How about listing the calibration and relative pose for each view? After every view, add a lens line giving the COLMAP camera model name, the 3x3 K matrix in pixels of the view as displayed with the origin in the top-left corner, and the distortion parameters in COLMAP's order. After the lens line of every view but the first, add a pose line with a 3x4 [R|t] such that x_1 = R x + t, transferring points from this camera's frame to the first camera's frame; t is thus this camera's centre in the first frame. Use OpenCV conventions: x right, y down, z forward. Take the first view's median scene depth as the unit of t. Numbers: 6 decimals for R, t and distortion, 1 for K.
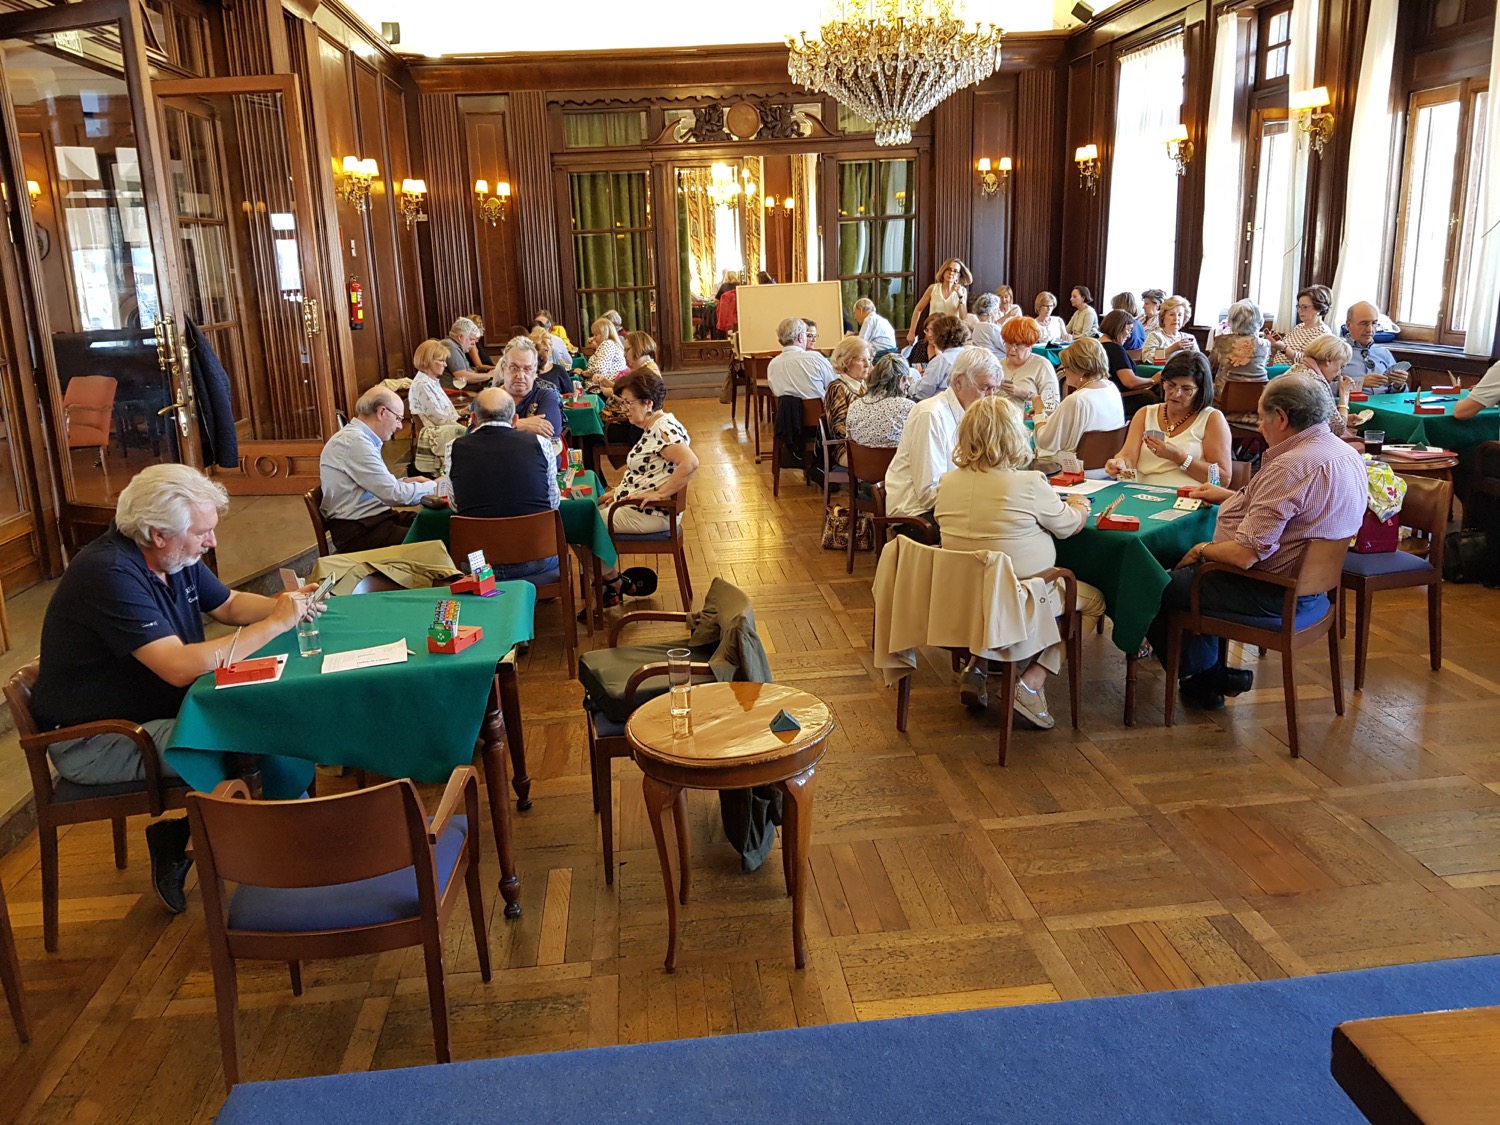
lens RADIAL K [[1206.3, 0, 752.6], [0, 1206.3, 540.5], [0, 0, 1]] dist [0.079541, -0.131974]
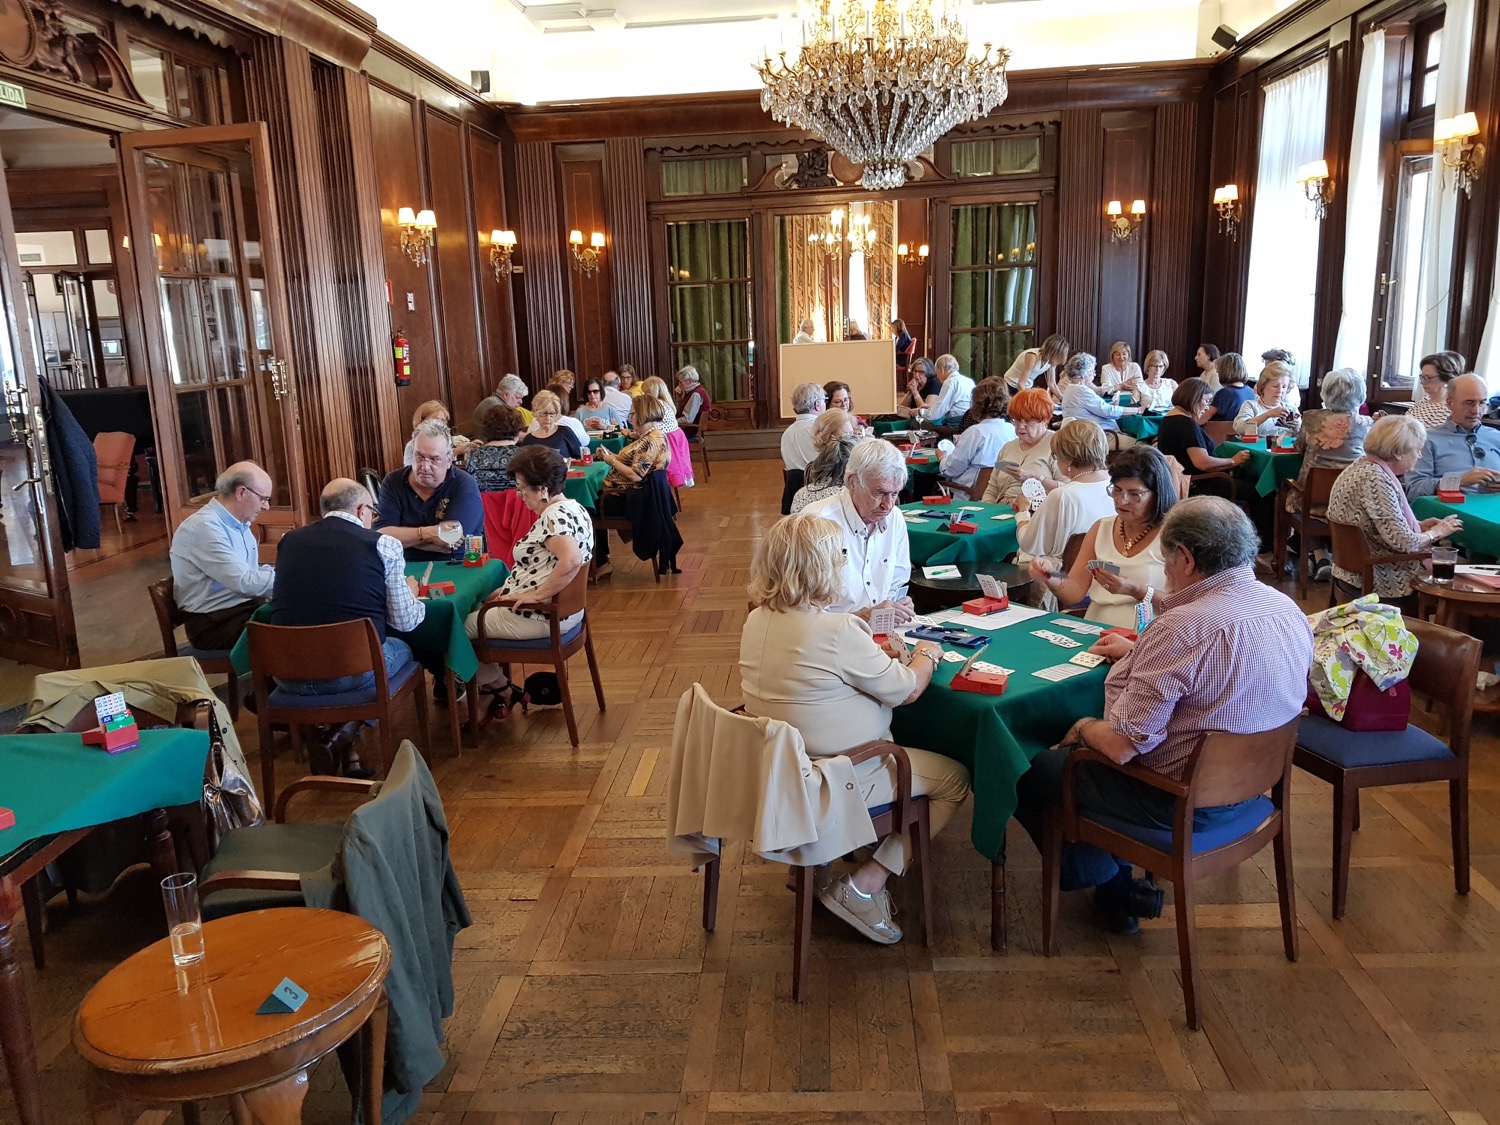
lens RADIAL K [[1201.7, 0, 770.5], [0, 1201.7, 560.1], [0, 0, 1]] dist [0.075384, -0.119225]
pose [[0.986712, 0.035334, -0.158588, 0.148845], [-0.038345, 0.999137, -0.015962, -0.037818], [0.157887, 0.021831, 0.987216, 0.121981]]
